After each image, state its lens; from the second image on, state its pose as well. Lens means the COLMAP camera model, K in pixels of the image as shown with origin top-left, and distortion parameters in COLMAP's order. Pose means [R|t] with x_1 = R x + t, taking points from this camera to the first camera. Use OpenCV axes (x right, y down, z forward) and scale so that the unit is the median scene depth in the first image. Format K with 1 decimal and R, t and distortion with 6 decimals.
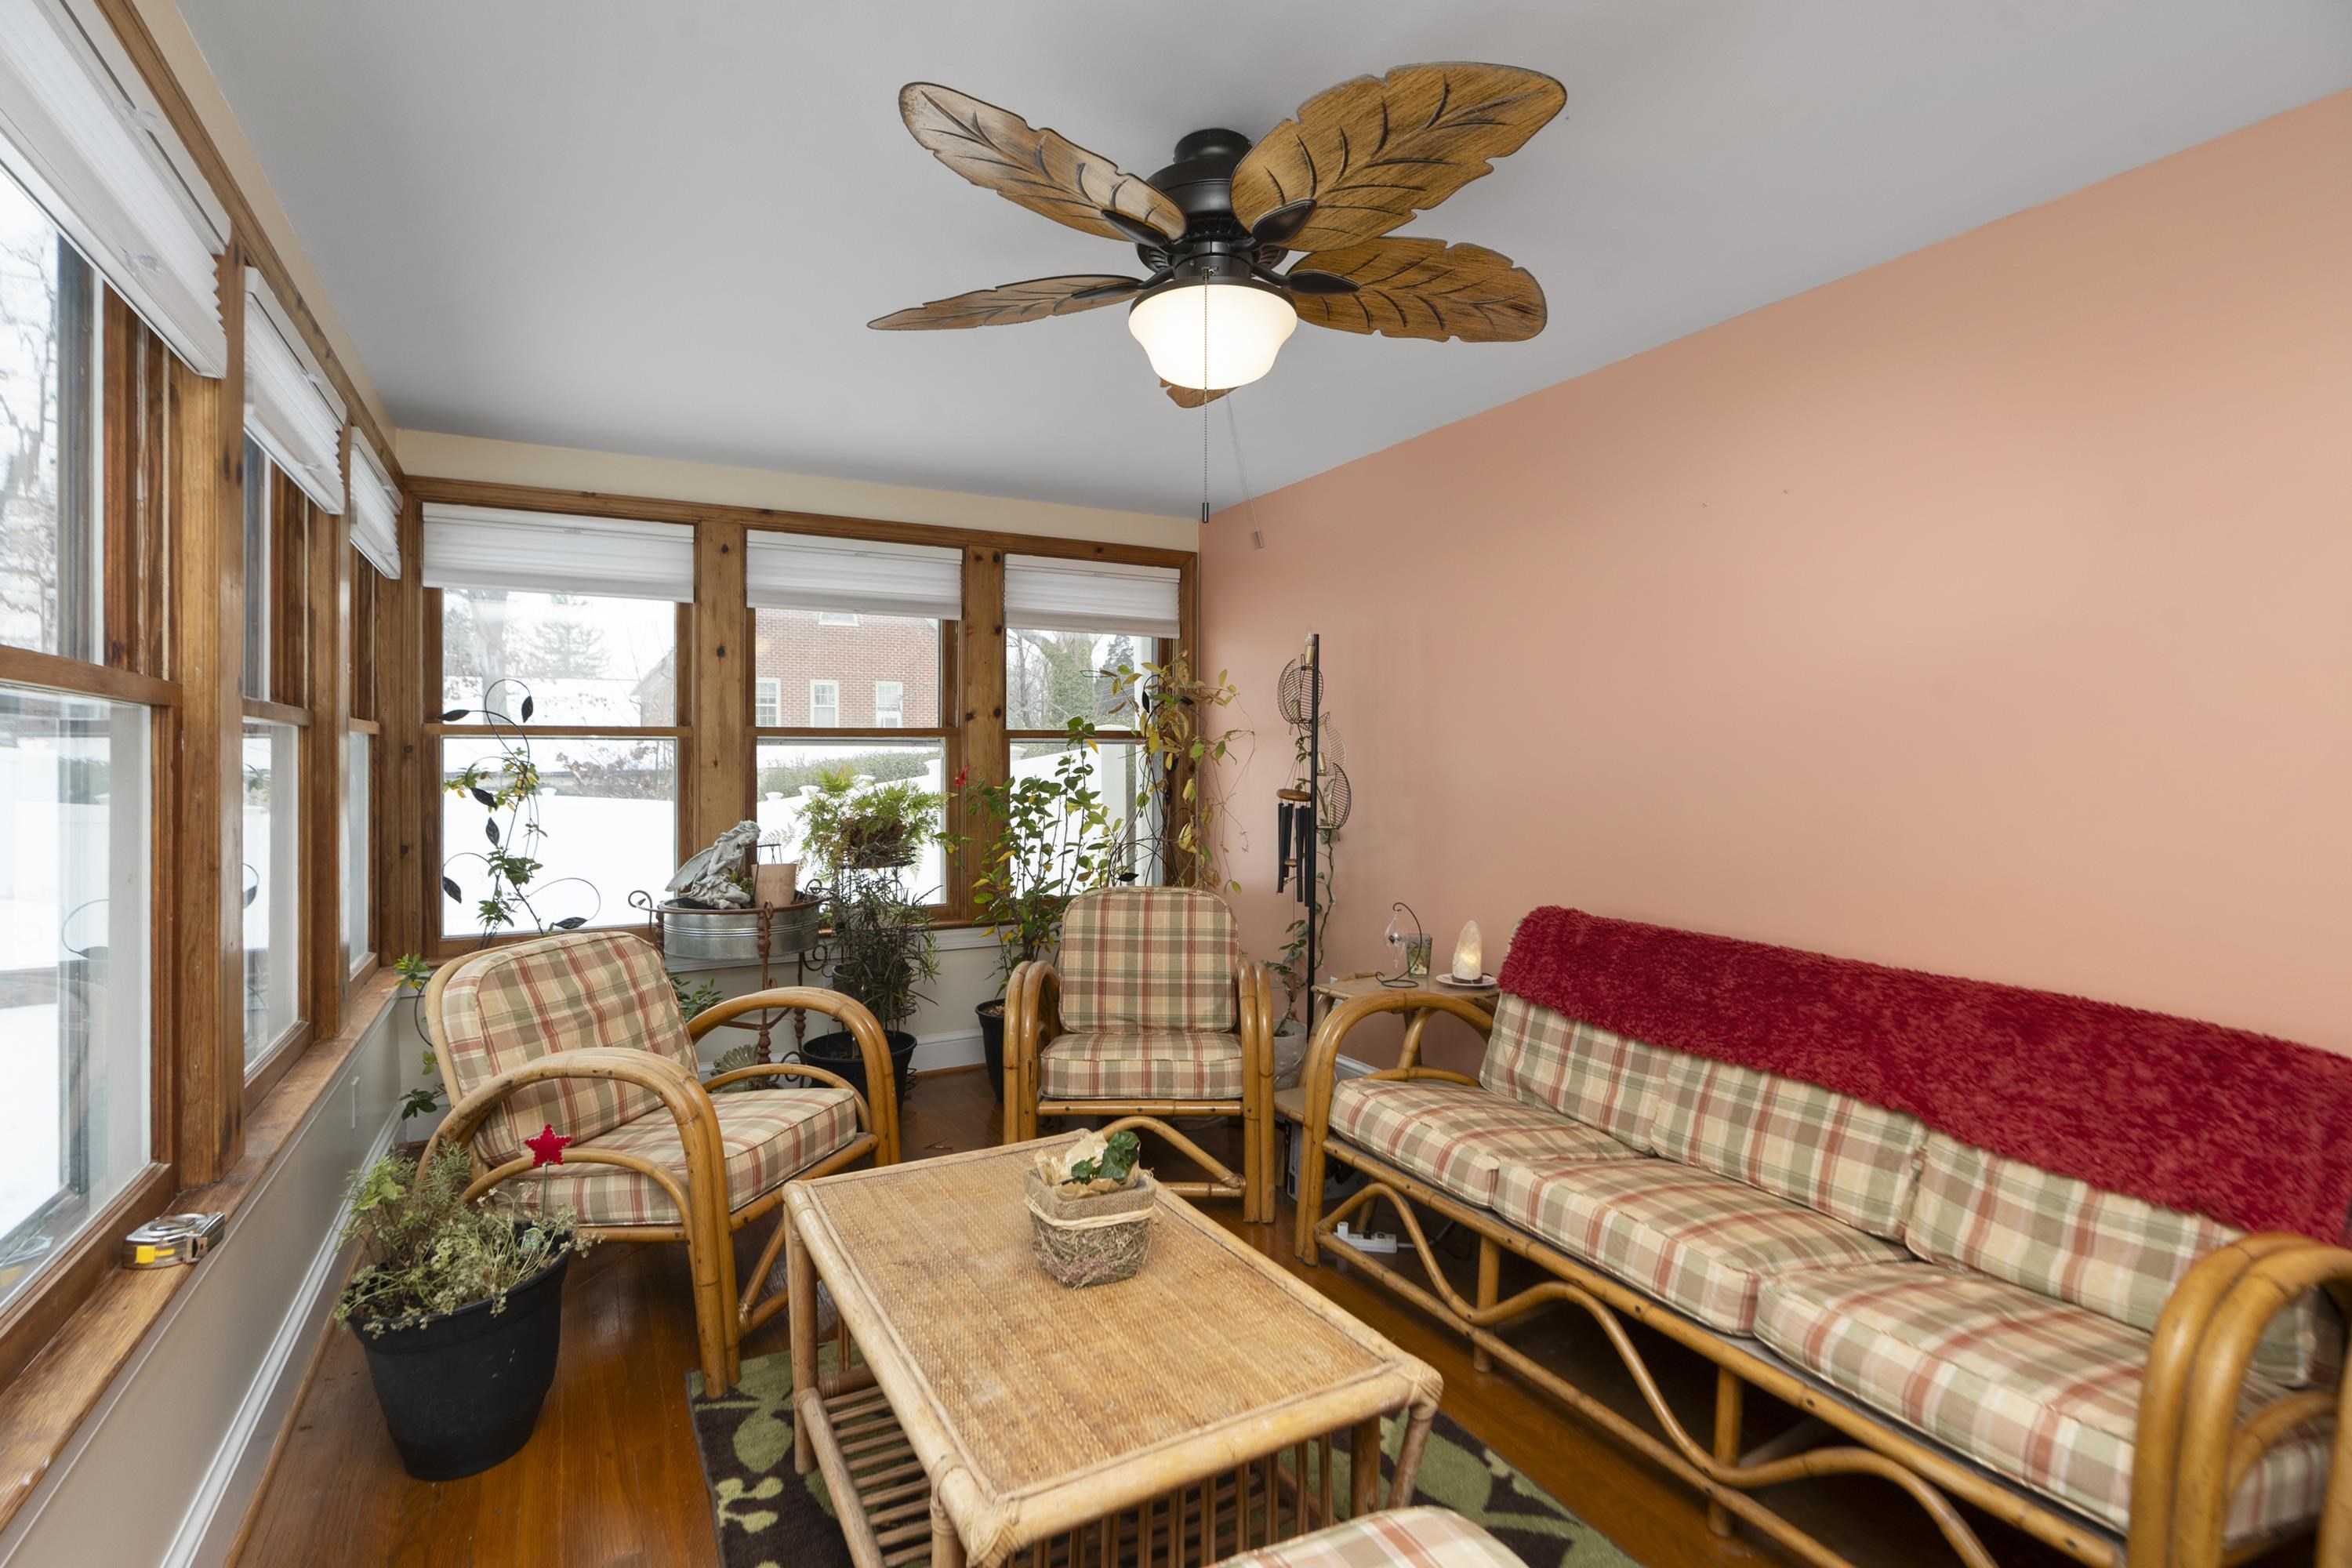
lens RADIAL K [[1096.3, 0, 1170.2], [0, 1096.3, 762.6], [0, 0, 1]] dist [0.001133, 0.000095]
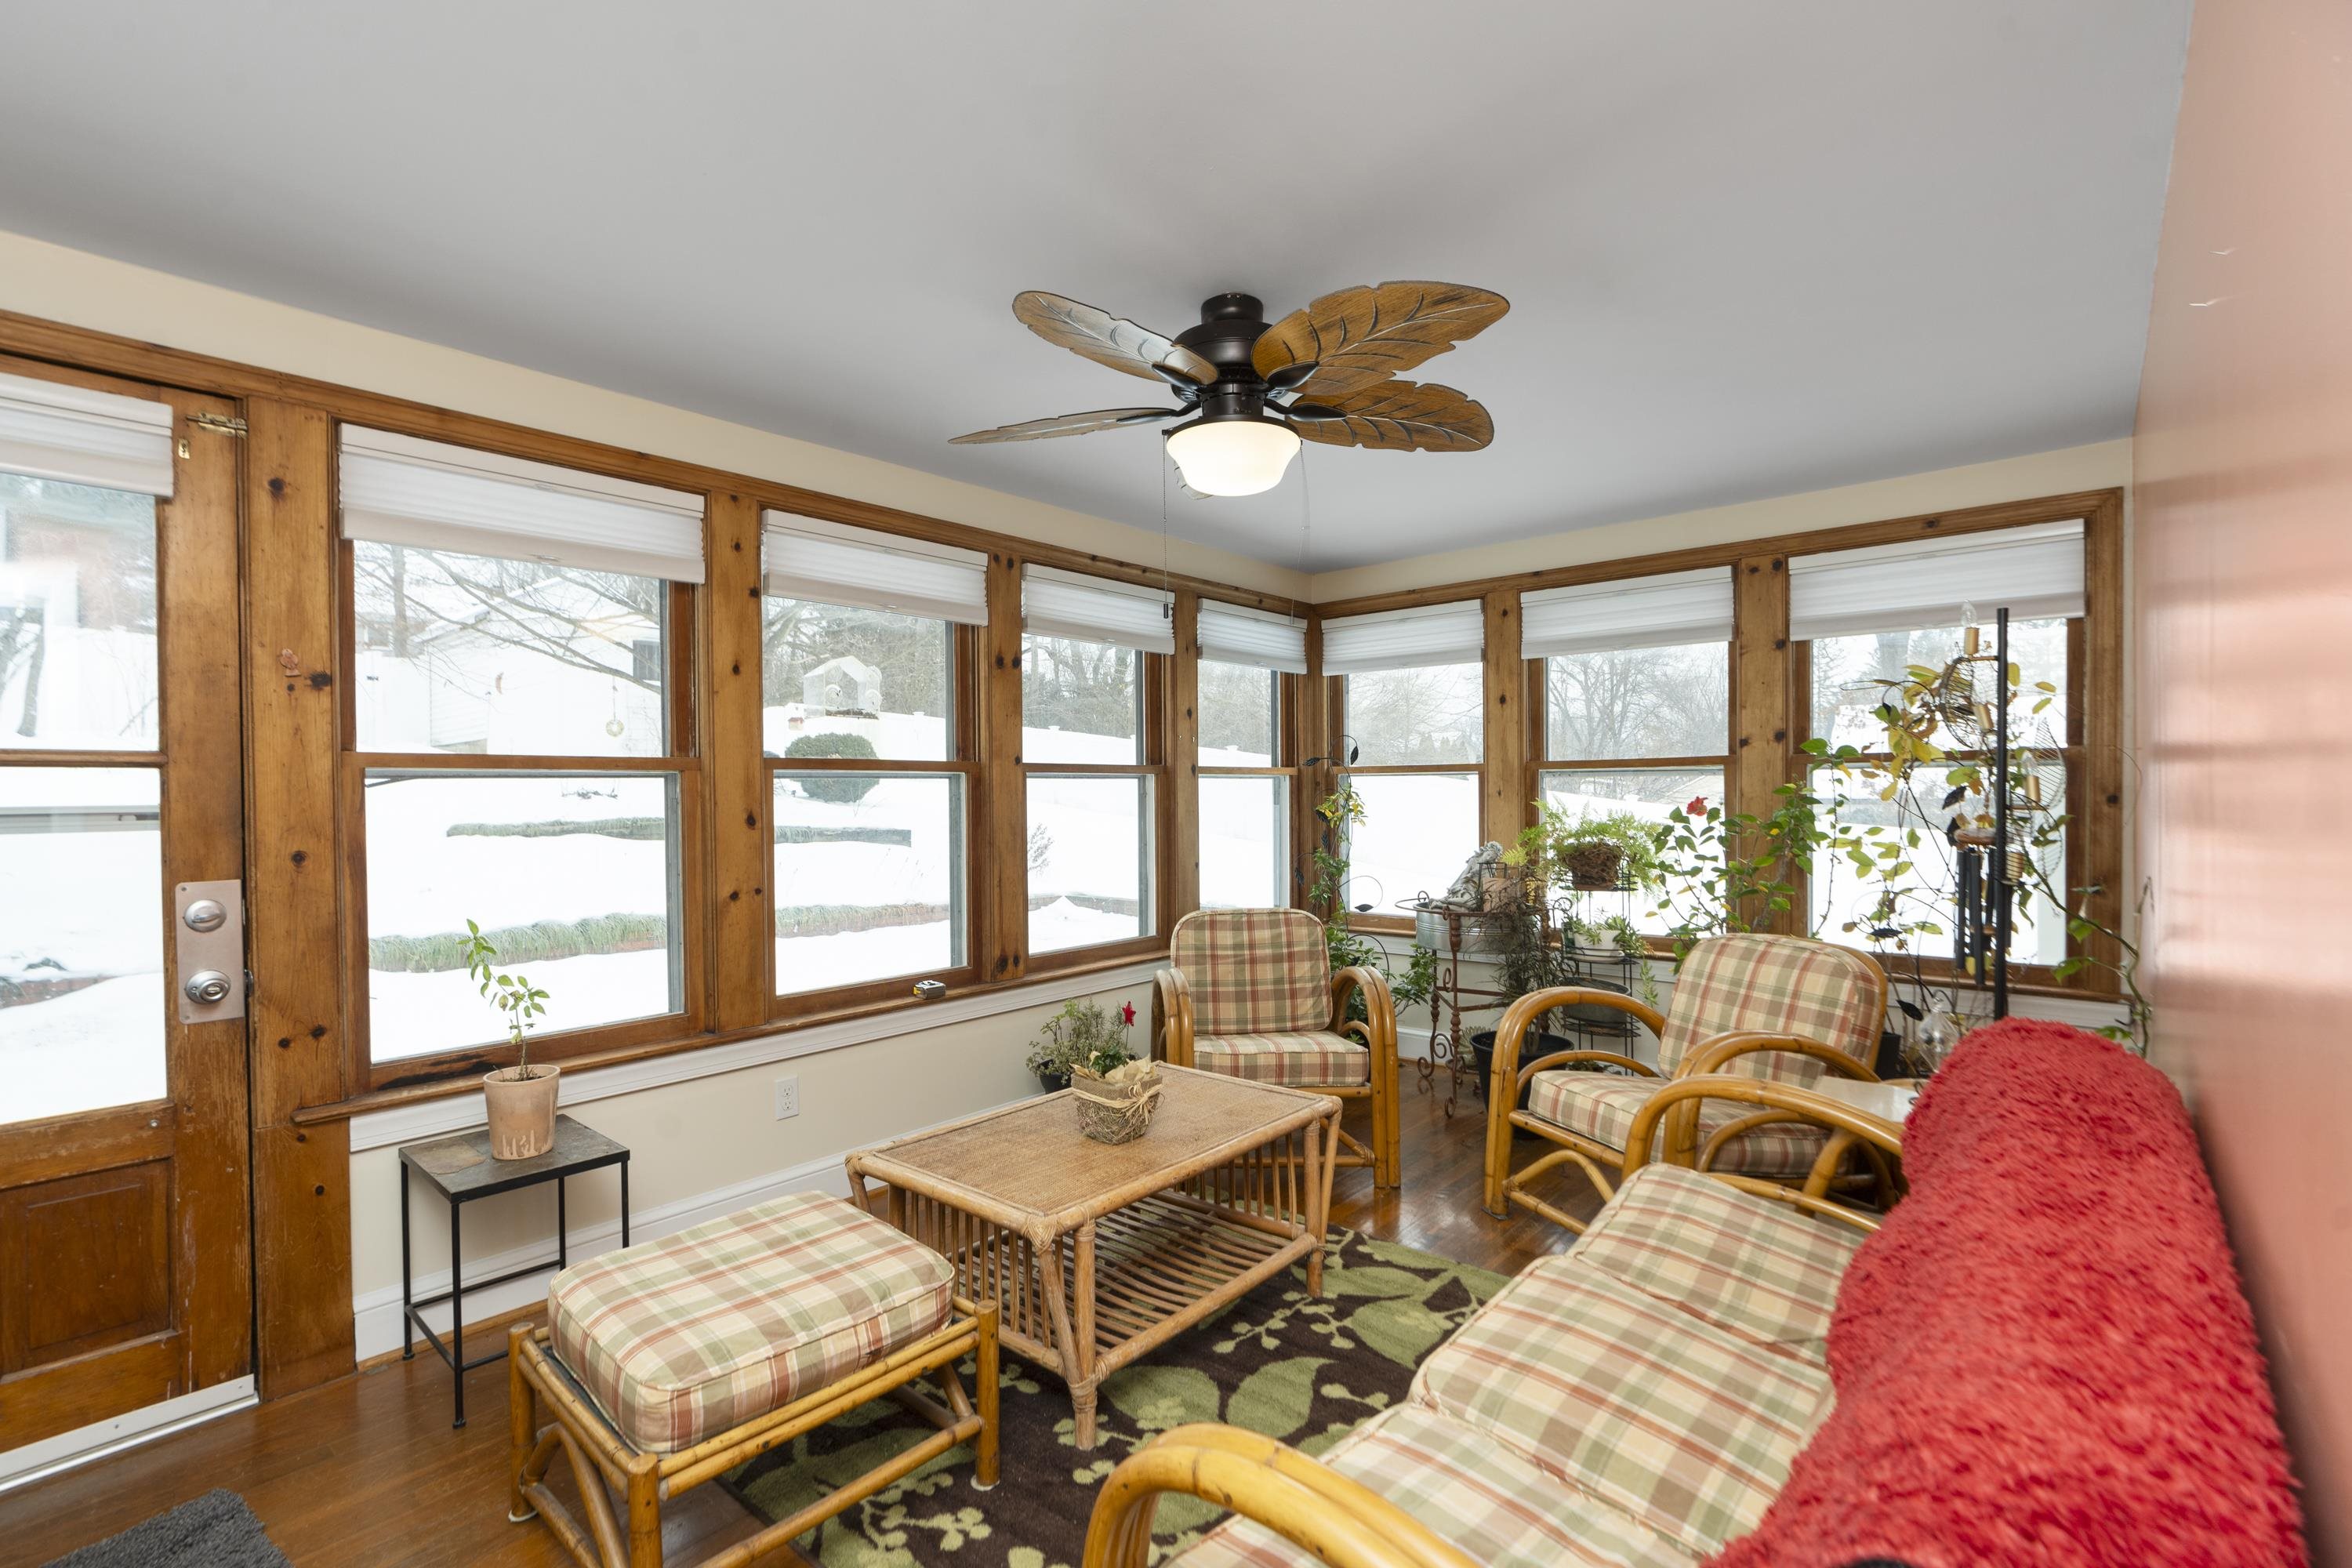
lens RADIAL K [[1083.3, 0, 1179.2], [0, 1083.3, 789.6], [0, 0, 1]] dist [0.000320, 0.000012]
pose [[0.358832, -0.007970, -0.933368, 0.551695], [0.000612, 0.999965, -0.008303, 0.005868], [0.933402, 0.002408, 0.358824, 0.245663]]
